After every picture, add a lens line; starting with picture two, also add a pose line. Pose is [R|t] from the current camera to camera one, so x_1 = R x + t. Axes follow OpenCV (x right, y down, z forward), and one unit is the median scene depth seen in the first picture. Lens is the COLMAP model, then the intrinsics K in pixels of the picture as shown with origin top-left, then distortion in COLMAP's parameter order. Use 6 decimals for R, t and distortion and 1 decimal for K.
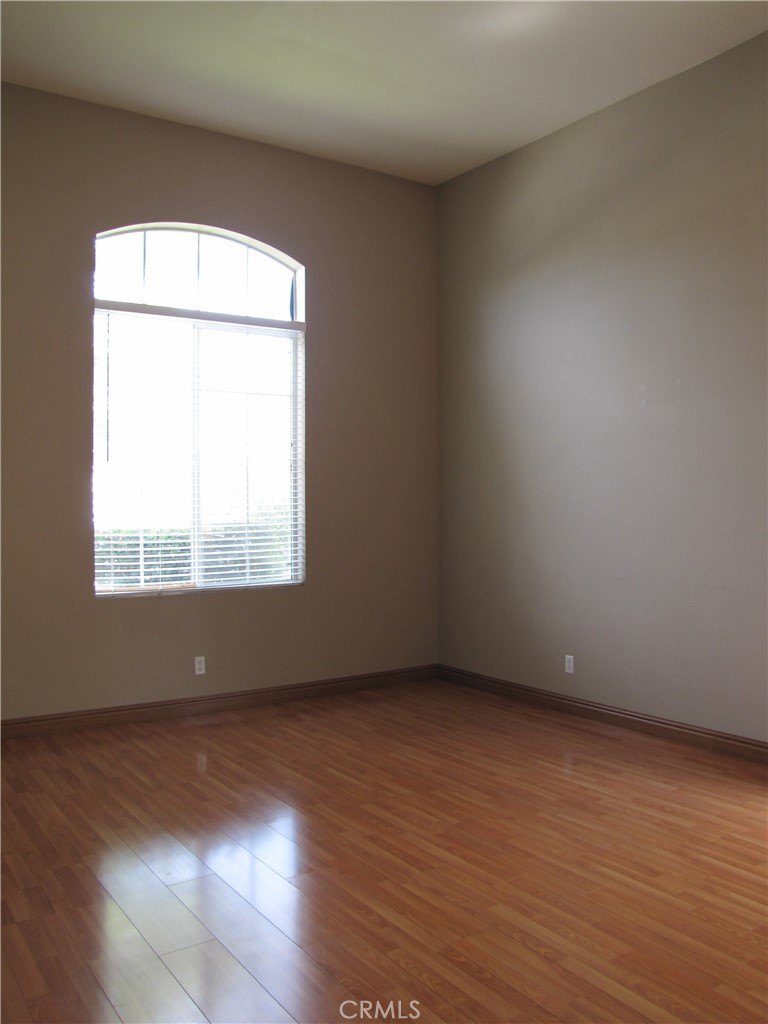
lens RADIAL K [[856.2, 0, 380.8], [0, 856.2, 517.0], [0, 0, 1]] dist [-0.173900, 0.143341]
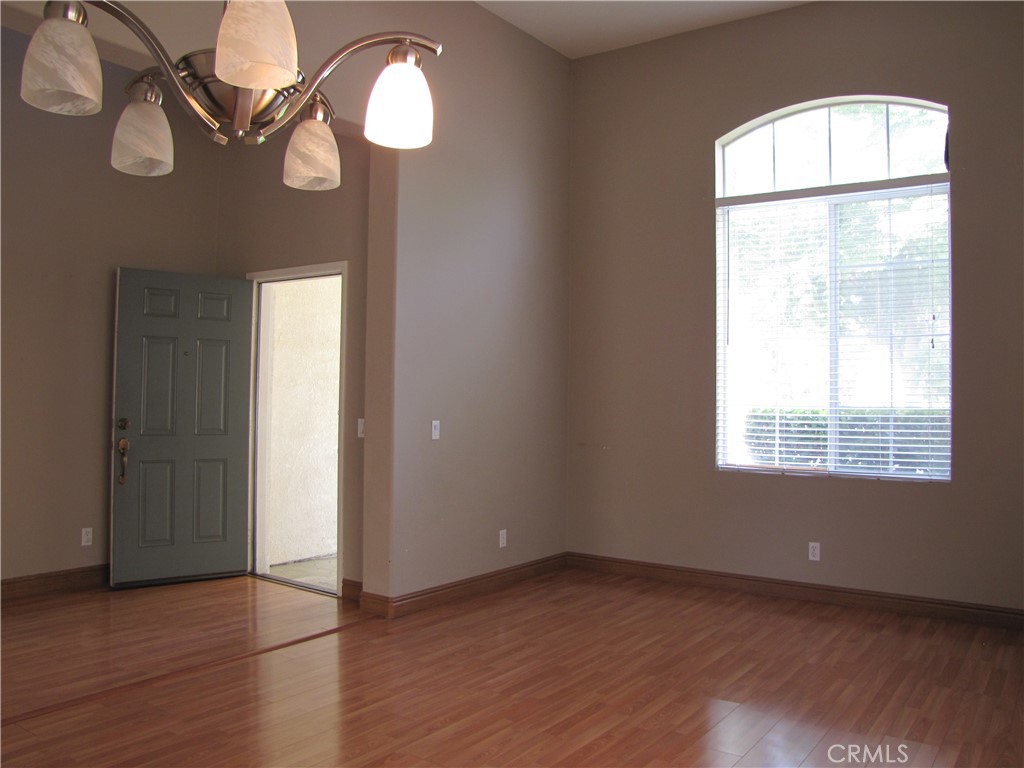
lens RADIAL K [[856.2, 0, 505.1], [0, 856.2, 374.3], [0, 0, 1]] dist [-0.173900, 0.143341]
pose [[0.325432, -0.012690, -0.945480, 0.619899], [-0.034200, 0.999098, -0.025182, 0.010225], [0.944947, 0.040531, 0.324704, 0.375527]]
